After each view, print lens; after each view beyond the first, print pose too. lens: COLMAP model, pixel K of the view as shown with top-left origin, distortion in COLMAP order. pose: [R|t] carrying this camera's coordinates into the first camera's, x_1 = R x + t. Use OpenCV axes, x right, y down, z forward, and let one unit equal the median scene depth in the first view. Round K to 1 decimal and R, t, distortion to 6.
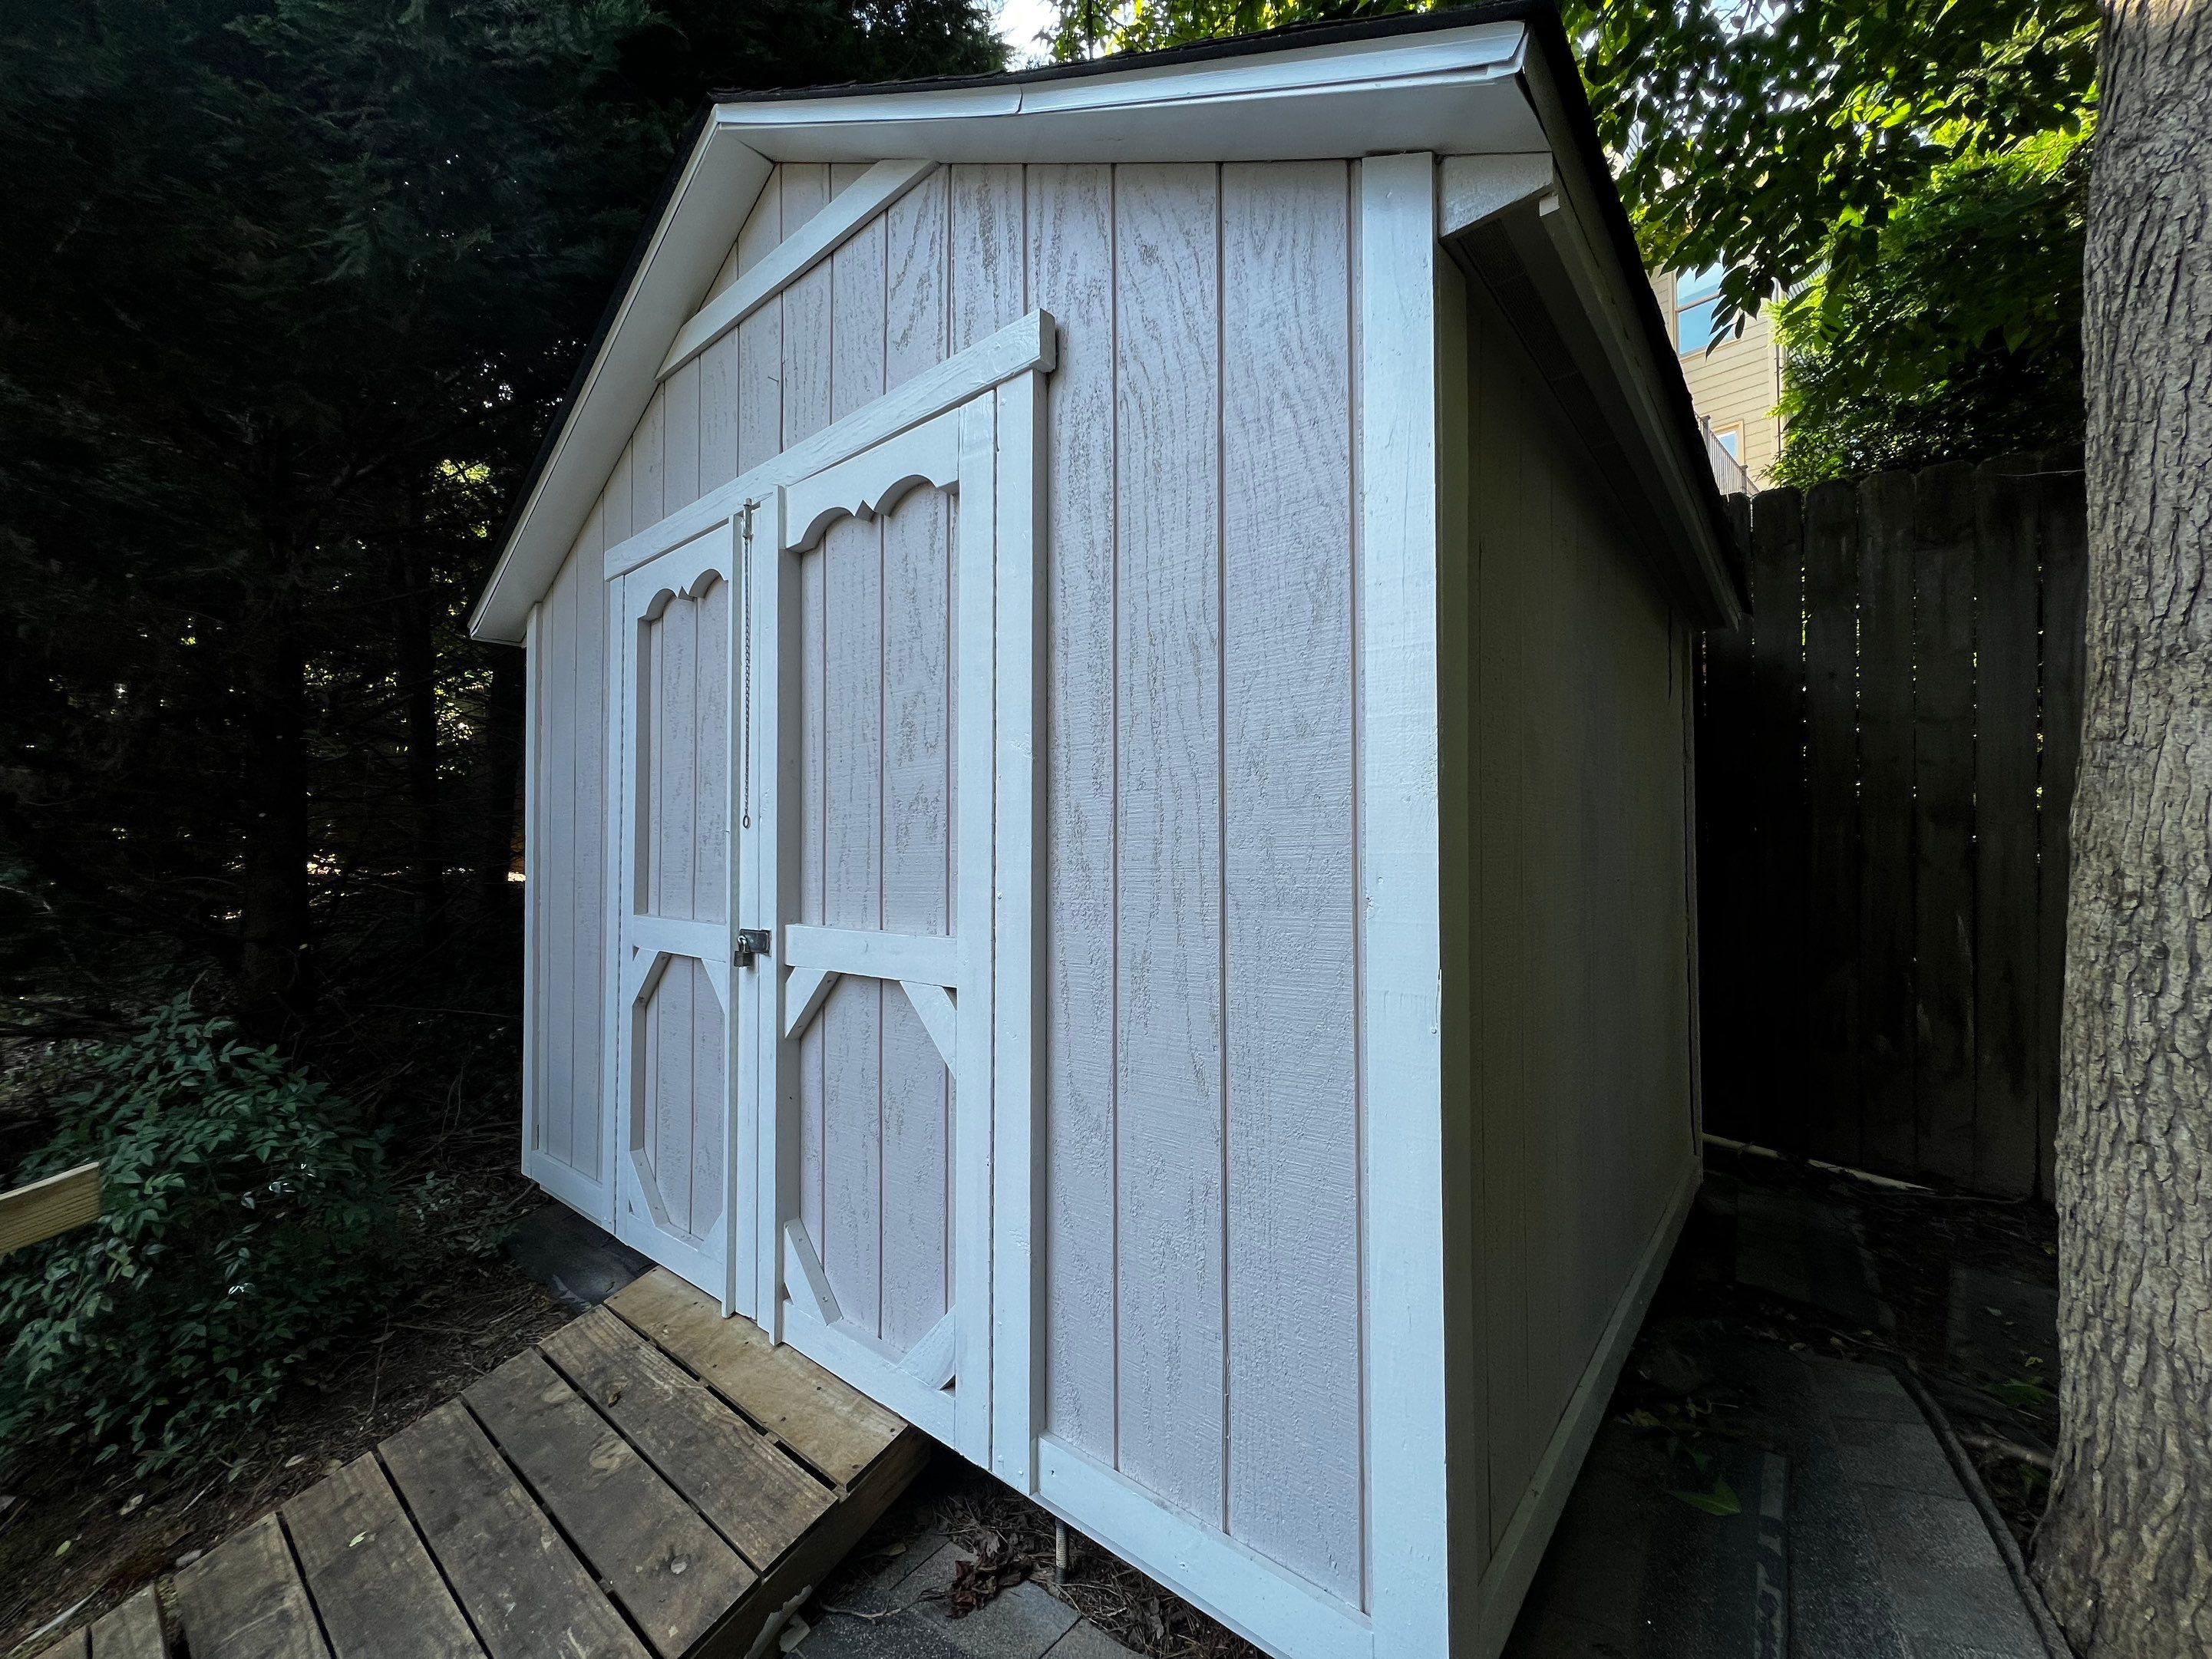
lens RADIAL K [[894.3, 0, 1105.5], [0, 894.3, 834.2], [0, 0, 1]] dist [-0.000177, -0.000229]
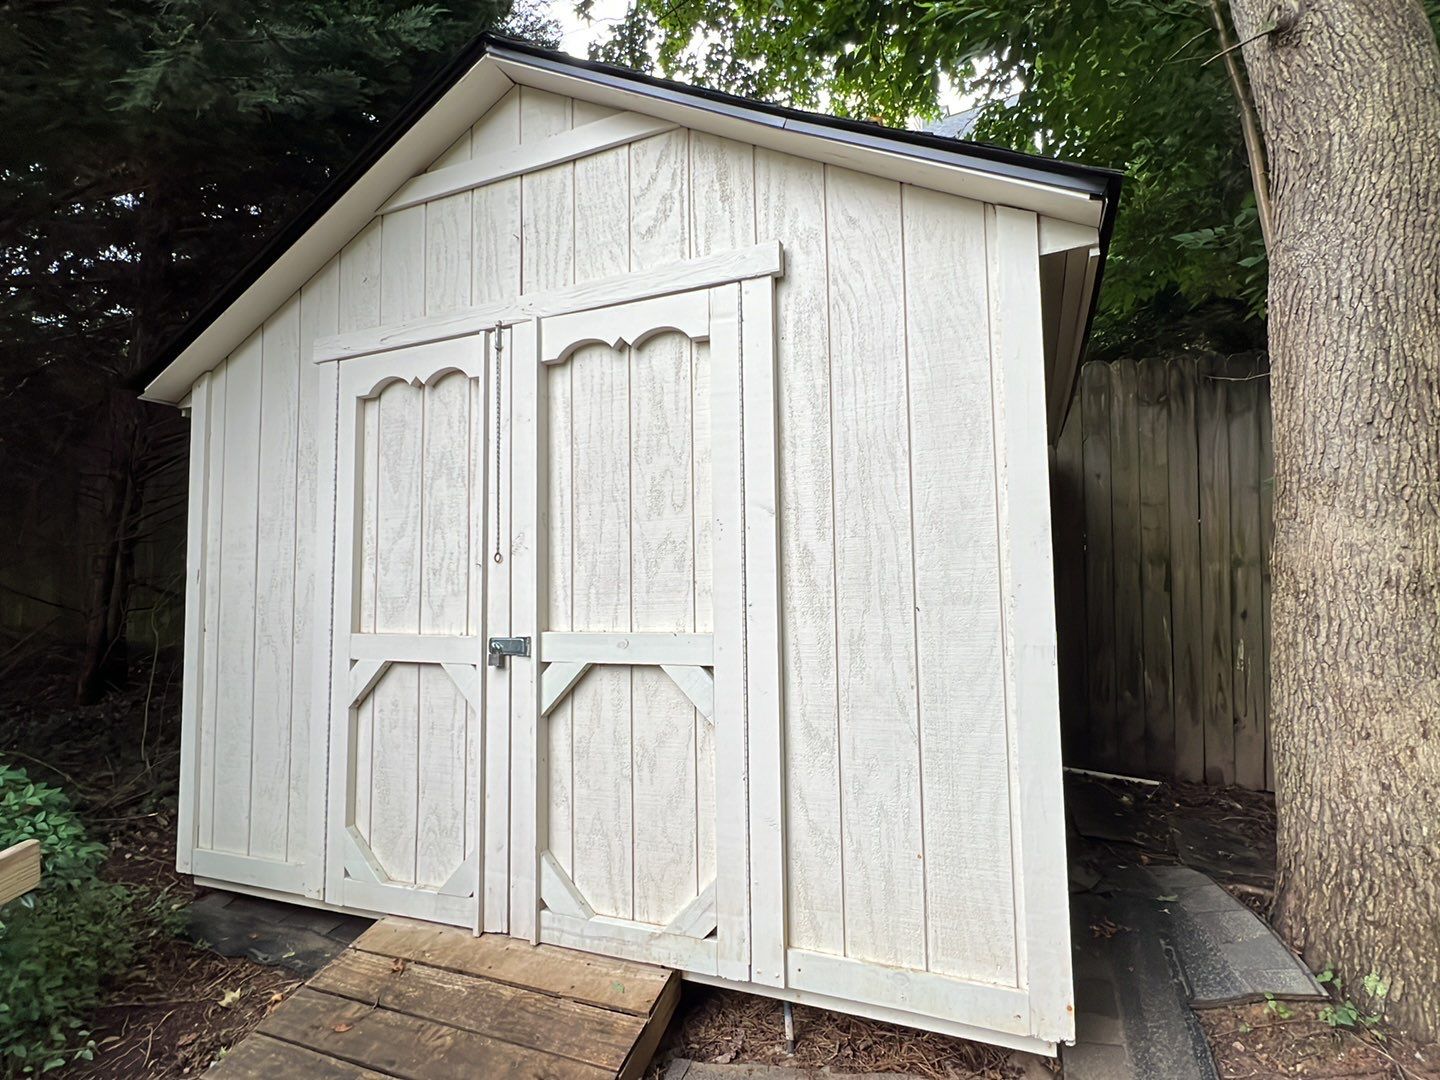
lens RADIAL K [[741.8, 0, 723.7], [0, 741.8, 543.8], [0, 0, 1]] dist [-0.000507, 0.000518]
pose [[0.954428, 0.010911, 0.298241, -0.602820], [0.002923, 0.998942, -0.045900, 0.025911], [-0.298426, 0.044680, 0.953386, -0.245218]]
